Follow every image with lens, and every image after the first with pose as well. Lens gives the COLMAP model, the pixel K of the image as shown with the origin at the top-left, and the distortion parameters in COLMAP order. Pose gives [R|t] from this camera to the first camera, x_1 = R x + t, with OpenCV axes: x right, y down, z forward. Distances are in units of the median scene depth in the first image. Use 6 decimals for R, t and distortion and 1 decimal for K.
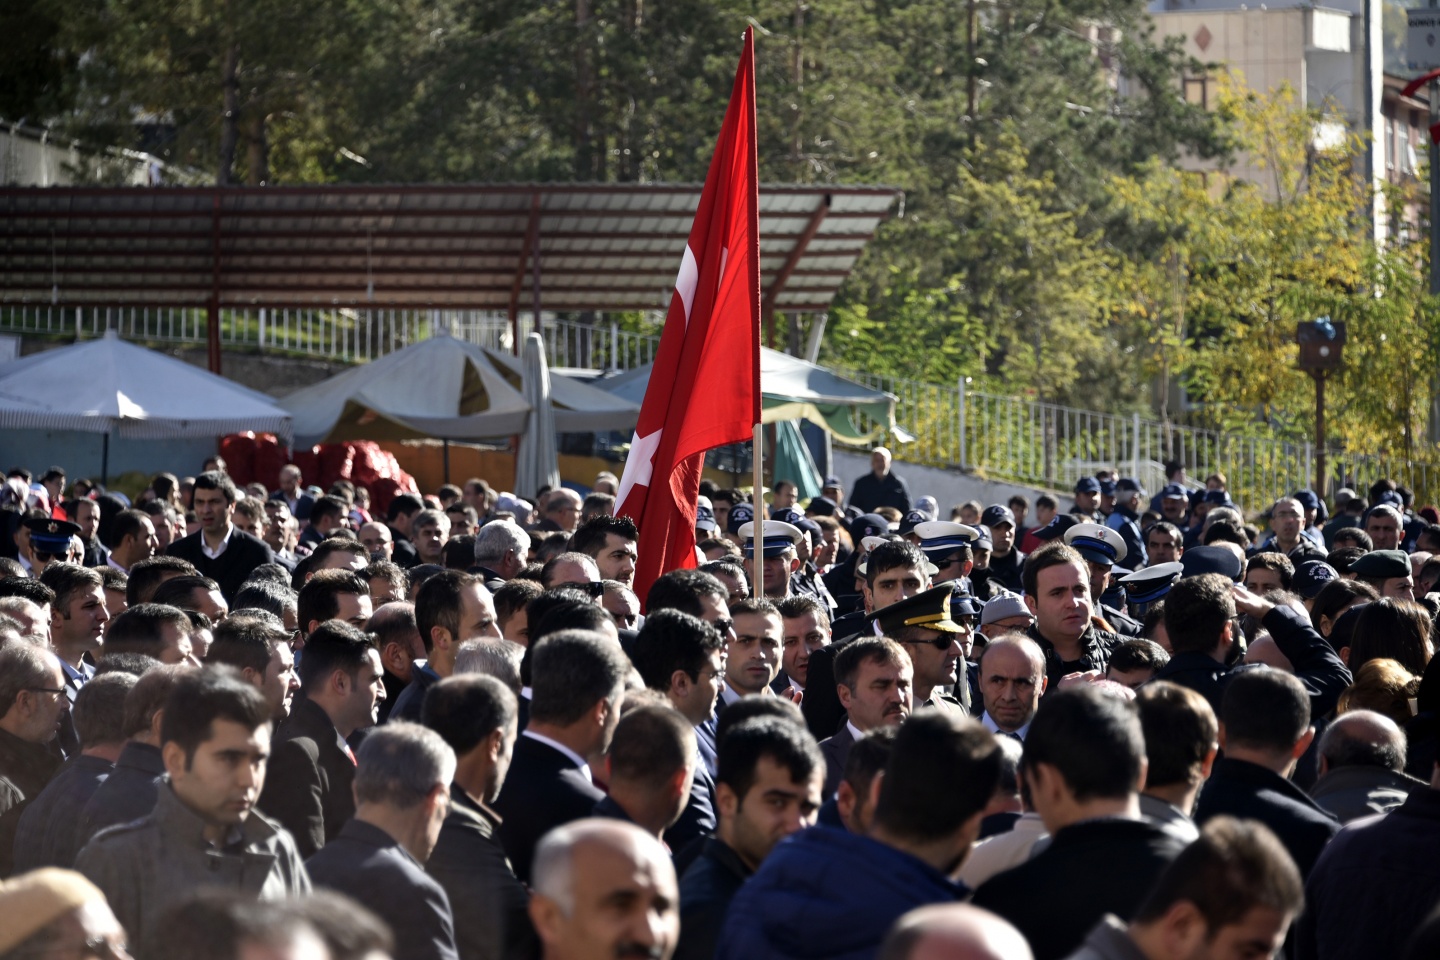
lens RADIAL K [[6328.8, 0, 719.7], [0, 6328.8, 480.4], [0, 0, 1]] dist [0.009942, 0.000000]
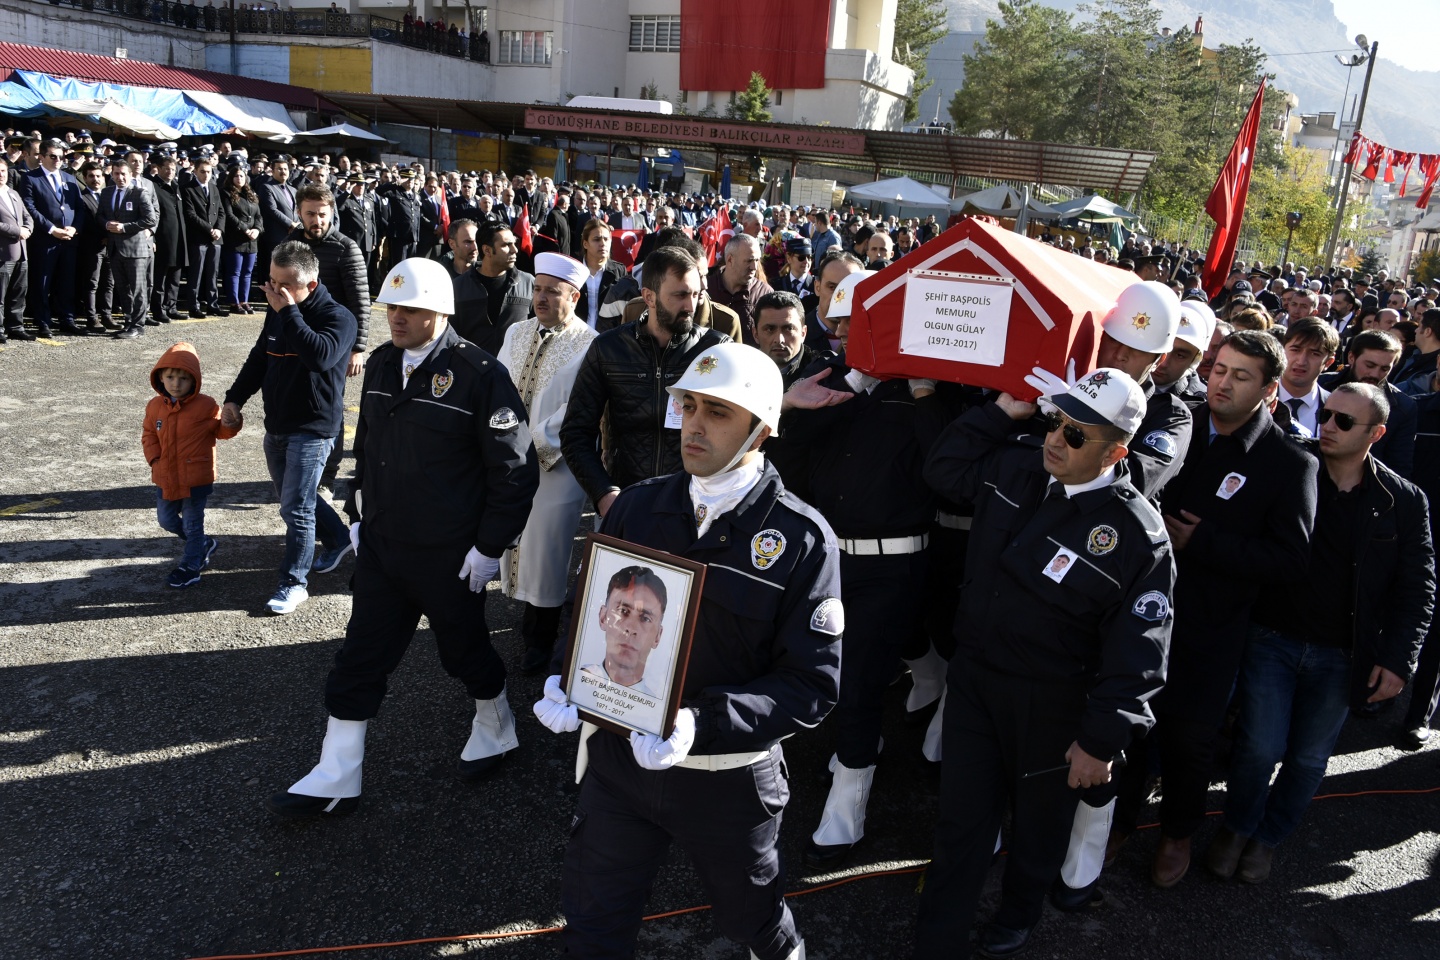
lens RADIAL K [[1141.5, 0, 725.7], [0, 1141.5, 498.1], [0, 0, 1]] dist [-0.023472, -0.013135]
pose [[0.921743, 0.181839, -0.342526, 0.060509], [-0.096933, 0.963247, 0.250516, 0.000449], [0.375491, -0.197709, 0.905493, 0.364352]]
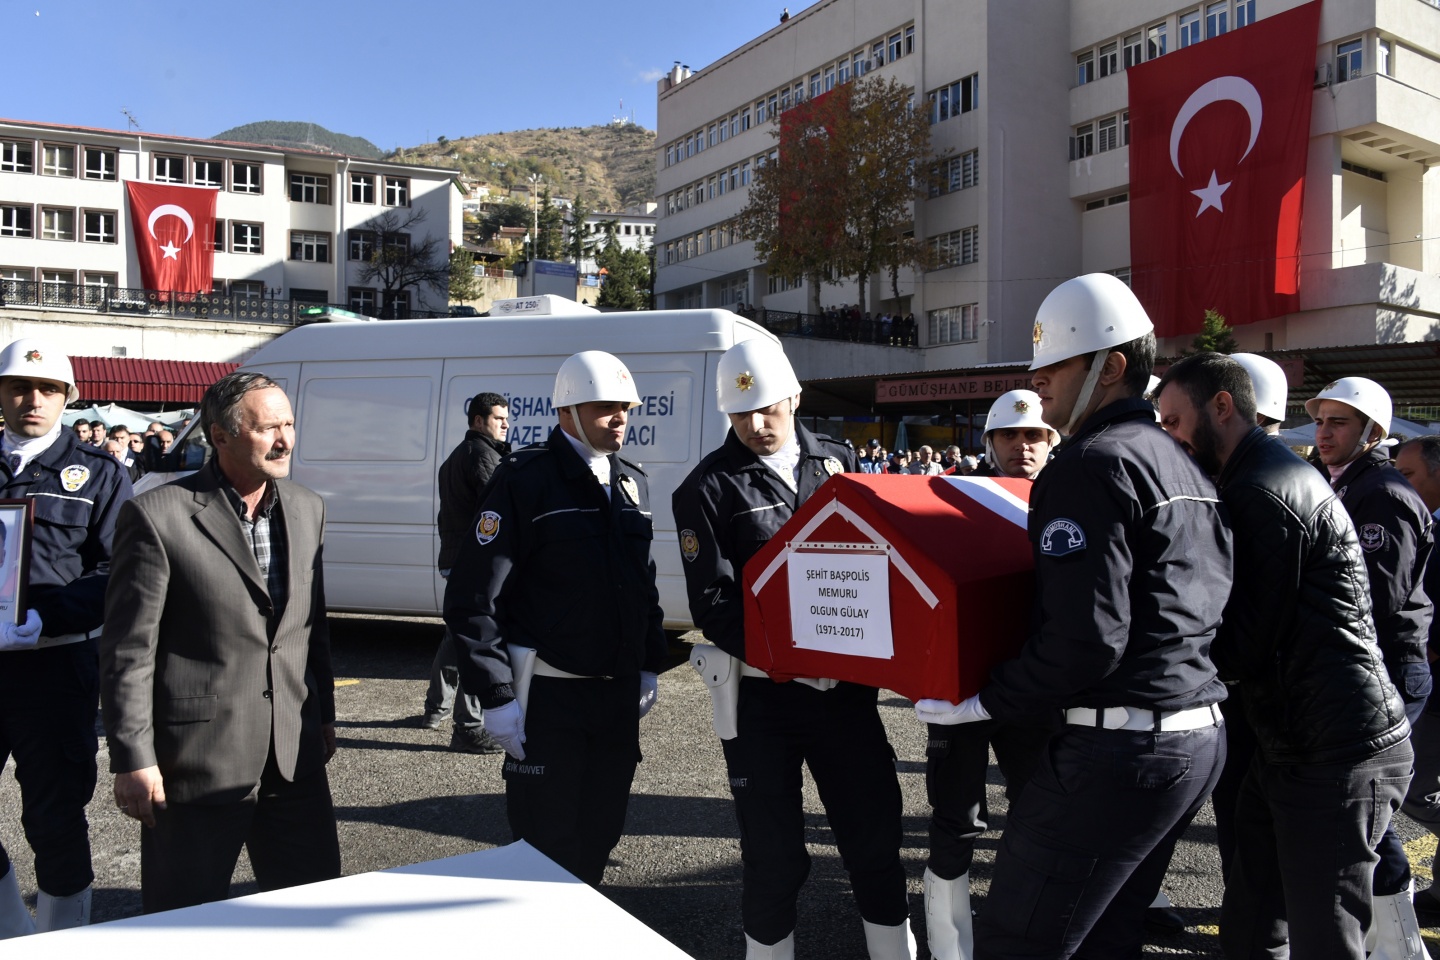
lens RADIAL K [[1141.5, 0, 698.1], [0, 1141.5, 491.7], [0, 0, 1]] dist [-0.023472, -0.013135]
pose [[0.578664, 0.027878, -0.815089, 0.102603], [-0.023920, 0.999566, 0.017206, 0.007142], [0.815215, 0.009540, 0.579080, 0.572106]]
